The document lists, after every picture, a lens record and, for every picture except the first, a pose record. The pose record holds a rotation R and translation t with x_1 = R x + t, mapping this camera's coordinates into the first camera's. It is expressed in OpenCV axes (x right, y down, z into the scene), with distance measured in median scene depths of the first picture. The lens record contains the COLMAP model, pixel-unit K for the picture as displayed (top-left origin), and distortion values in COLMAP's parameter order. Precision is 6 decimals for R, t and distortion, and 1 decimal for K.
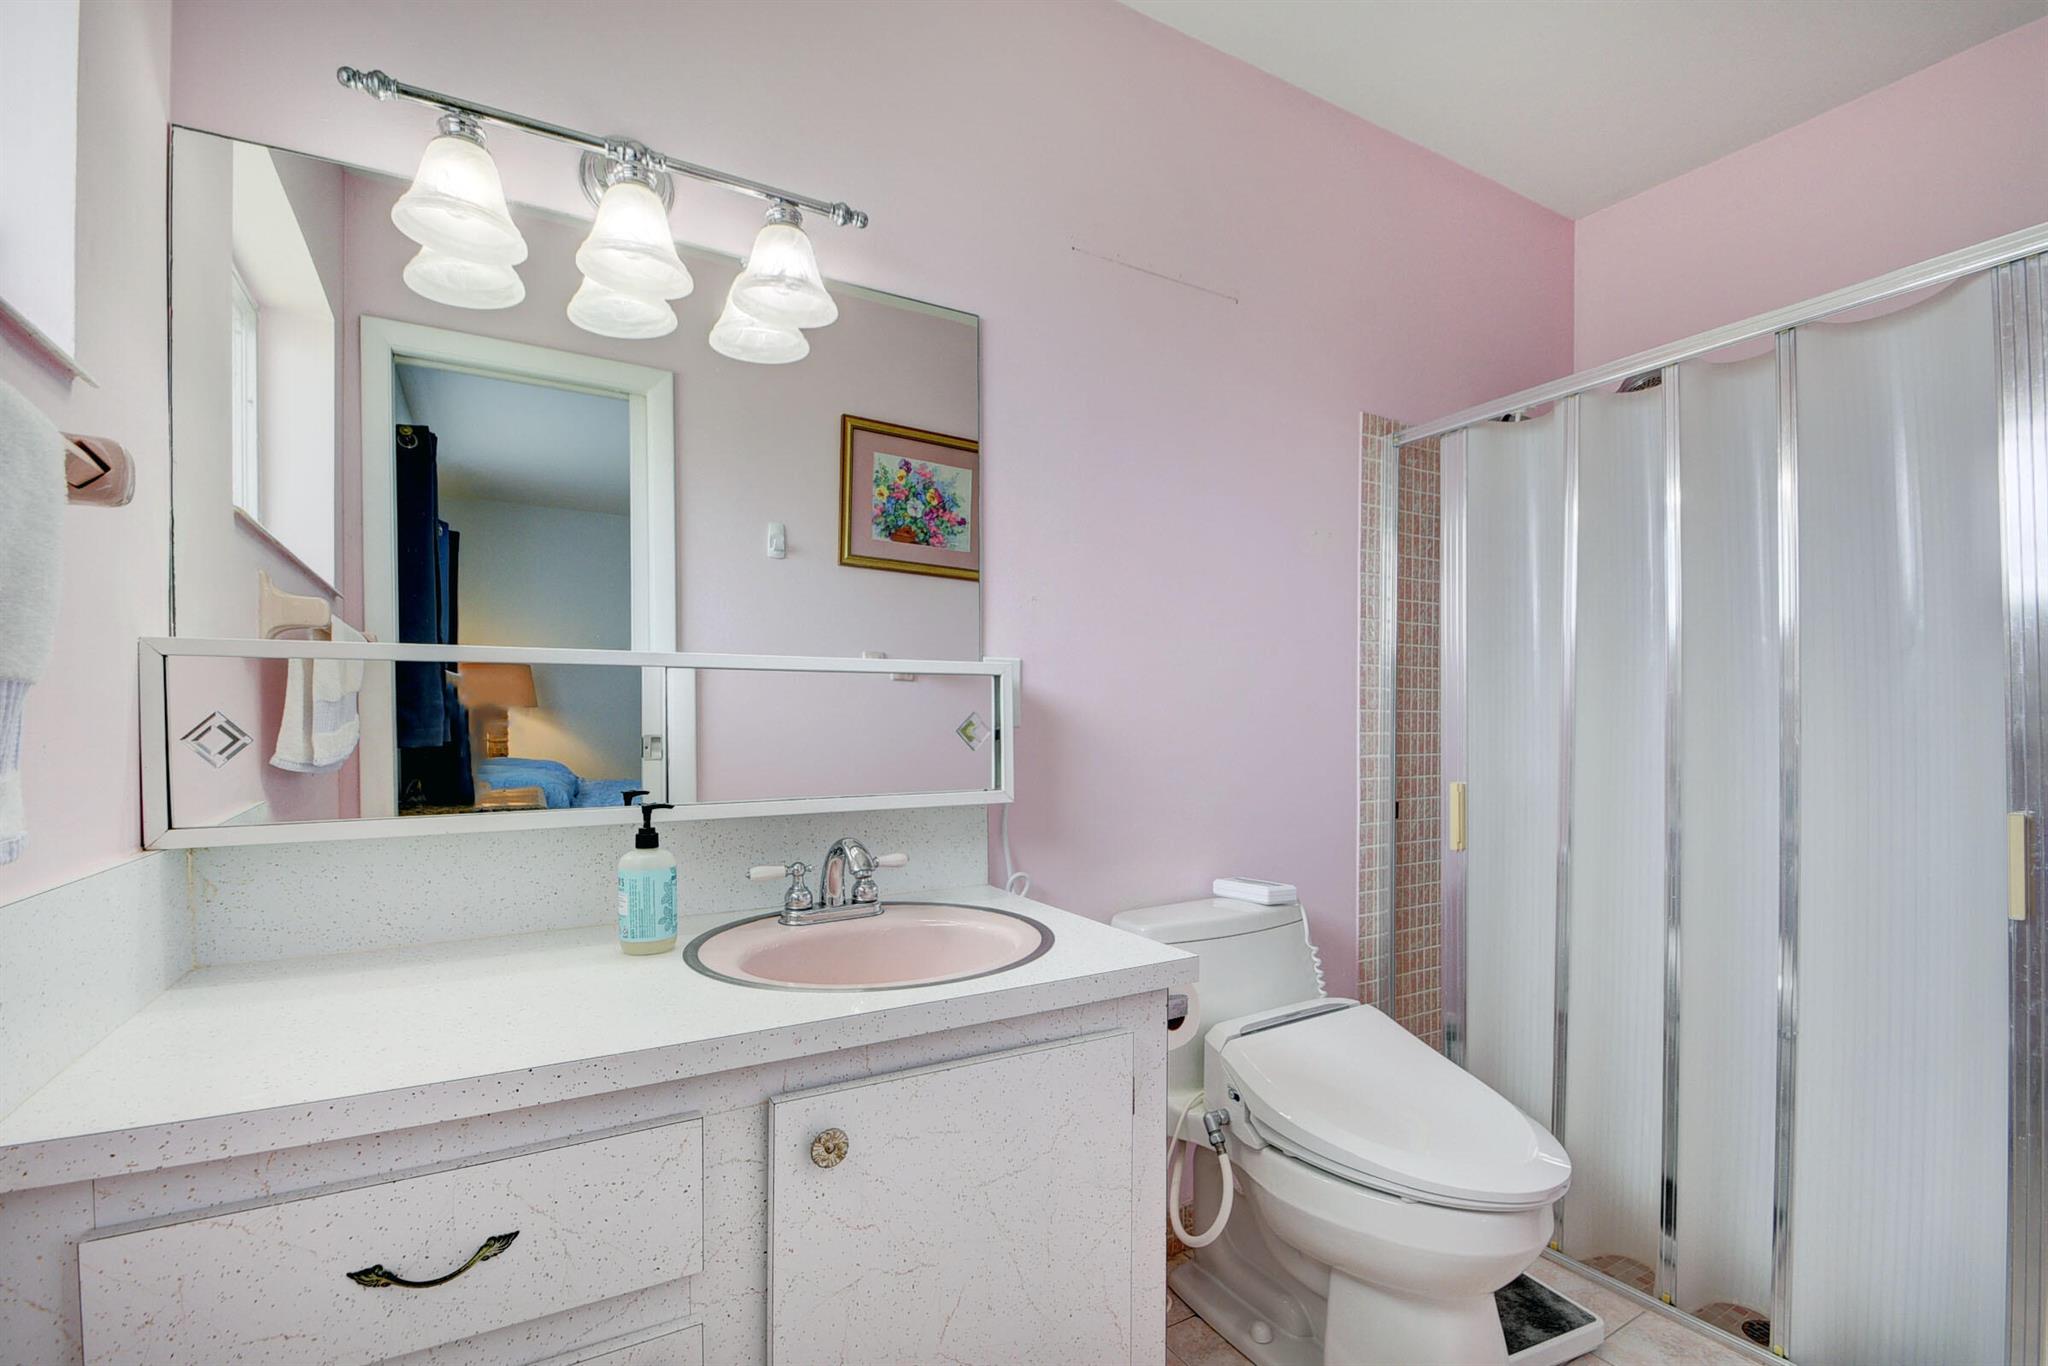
lens RADIAL K [[903.1, 0, 1014.3], [0, 903.1, 735.2], [0, 0, 1]] dist [0.011283, -0.015902]
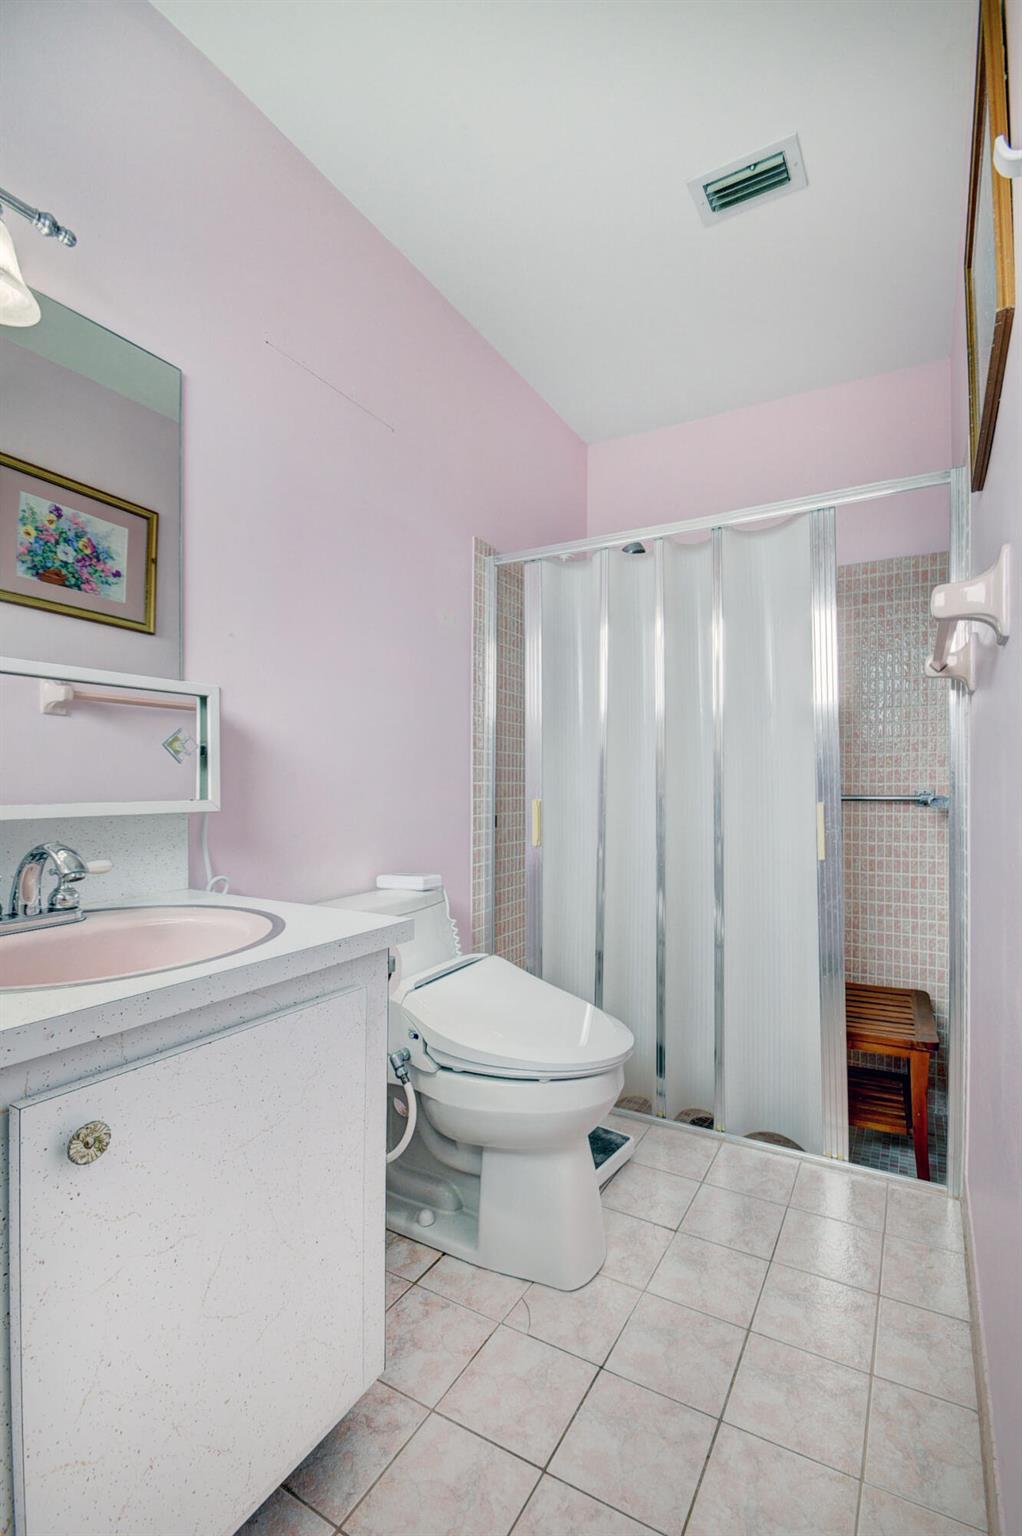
lens RADIAL K [[677.3, 0, 548.8], [0, 677.3, 783.0], [0, 0, 1]] dist [0.011283, -0.015902]
pose [[0.848471, 0.003941, 0.529228, -0.098866], [0.002116, 0.999939, -0.010837, 0.049511], [-0.529238, 0.010315, 0.848411, 0.077678]]
